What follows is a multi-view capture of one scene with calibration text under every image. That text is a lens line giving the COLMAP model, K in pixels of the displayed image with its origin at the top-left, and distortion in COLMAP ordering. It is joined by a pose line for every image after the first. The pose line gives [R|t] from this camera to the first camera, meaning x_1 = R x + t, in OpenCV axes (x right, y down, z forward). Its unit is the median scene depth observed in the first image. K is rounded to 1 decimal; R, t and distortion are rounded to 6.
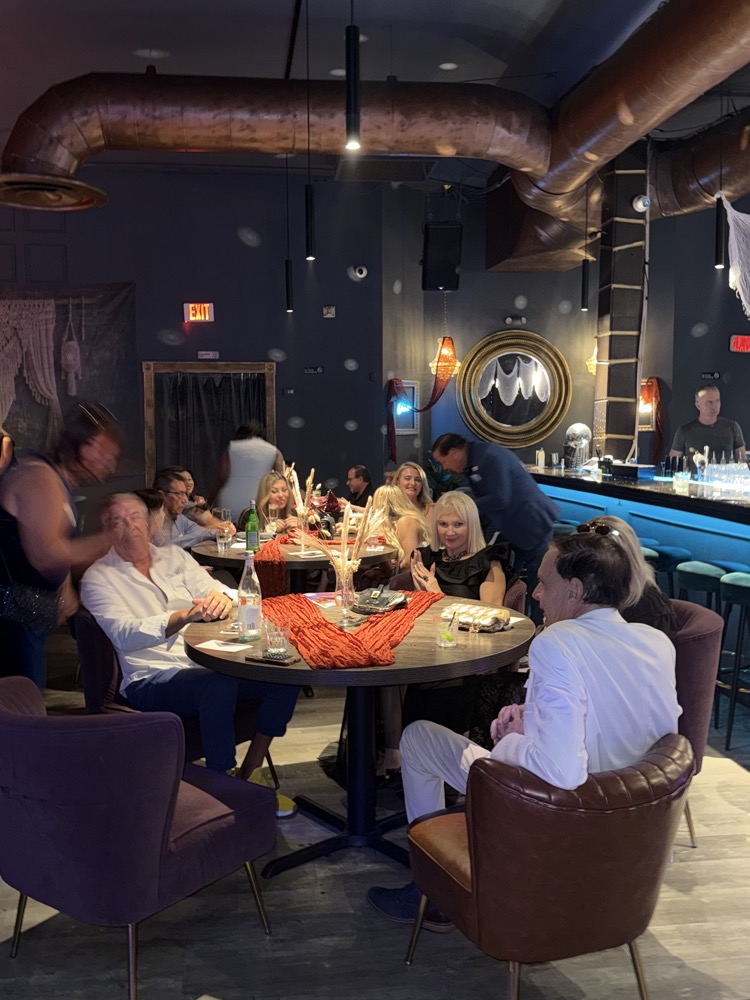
lens RADIAL K [[898.4, 0, 375.0], [0, 898.4, 500.0], [0, 0, 1]] dist [0.214112, -0.431630]
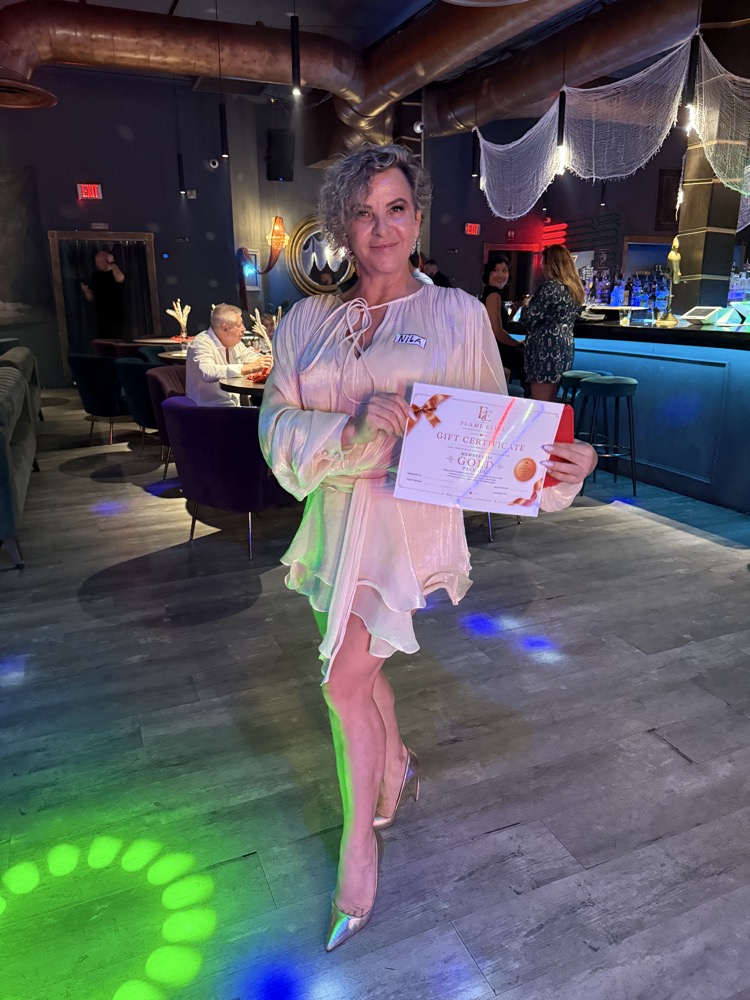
lens RADIAL K [[700.0, 0, 375.0], [0, 700.0, 500.0], [0, 0, 1]] dist [0.002853, -0.000279]
pose [[0.963031, -0.075298, 0.258653, -0.094490], [0.022573, 0.979321, 0.201050, 0.033707], [-0.268443, -0.187779, 0.944816, -0.139395]]
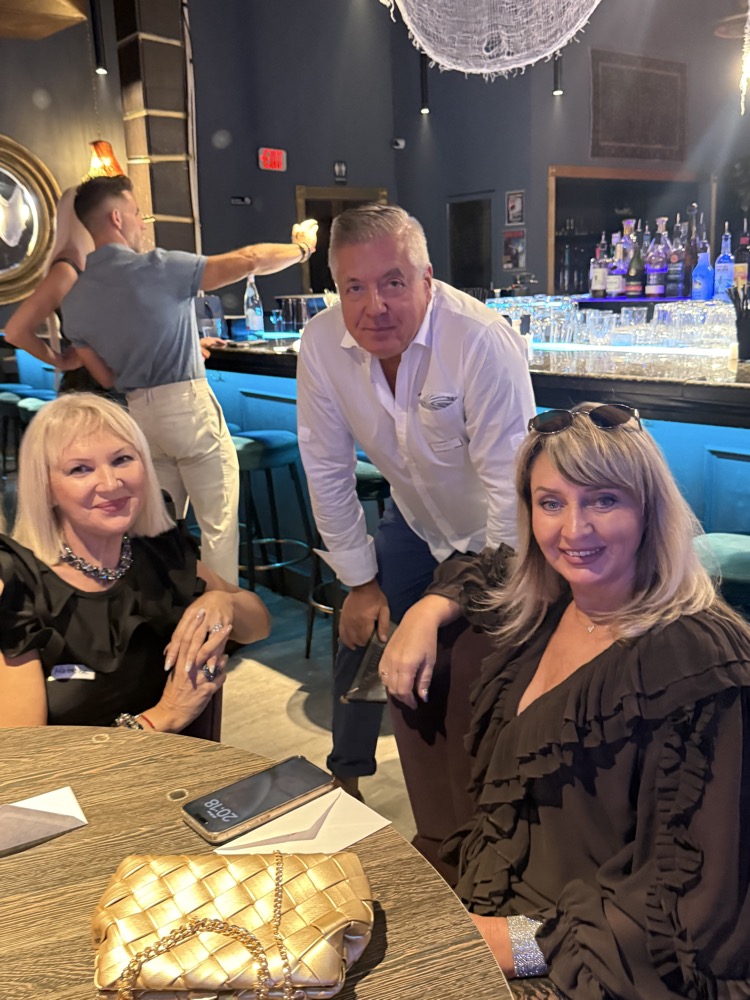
lens RADIAL K [[926.9, 0, 375.0], [0, 926.9, 500.0], [0, 0, 1]] dist [0.006032, -0.005496]
pose [[0.844071, -0.161526, 0.511325, 0.010990], [0.084401, 0.981686, 0.170787, -0.008927], [-0.529547, -0.101000, 0.842246, 0.259319]]
